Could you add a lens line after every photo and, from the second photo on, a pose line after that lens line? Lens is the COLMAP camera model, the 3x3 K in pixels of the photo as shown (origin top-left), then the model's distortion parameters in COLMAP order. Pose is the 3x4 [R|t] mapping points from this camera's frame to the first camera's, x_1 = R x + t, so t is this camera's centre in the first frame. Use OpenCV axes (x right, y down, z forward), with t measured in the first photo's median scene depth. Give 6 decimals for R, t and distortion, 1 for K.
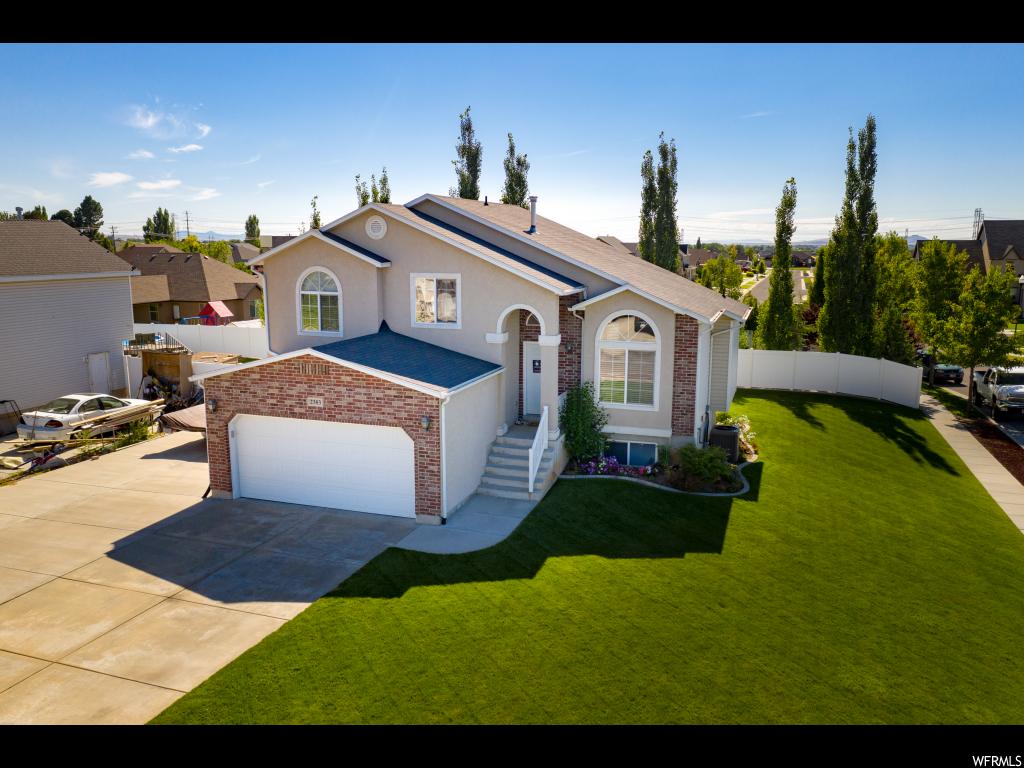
lens RADIAL K [[821.8, 0, 507.8], [0, 821.8, 387.8], [0, 0, 1]] dist [-0.009837, 0.002086]
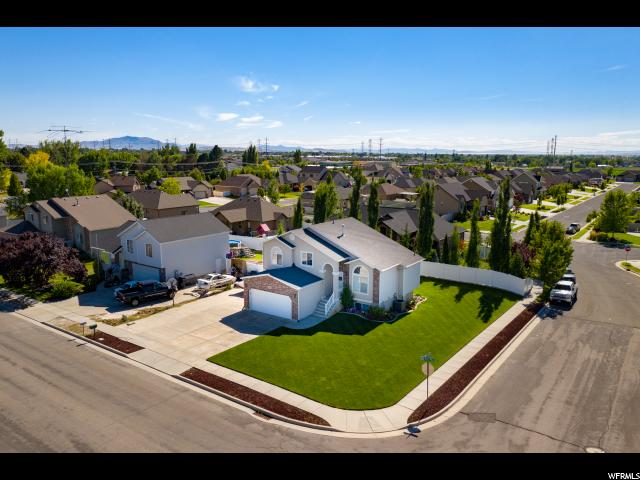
lens RADIAL K [[513.6, 0, 326.3], [0, 513.6, 242.3], [0, 0, 1]] dist [-0.009837, 0.002086]
pose [[0.967816, 0.056141, -0.245316, 0.520810], [-0.056951, 0.998370, 0.003797, -0.188450], [0.245130, 0.010296, 0.969436, -1.104443]]
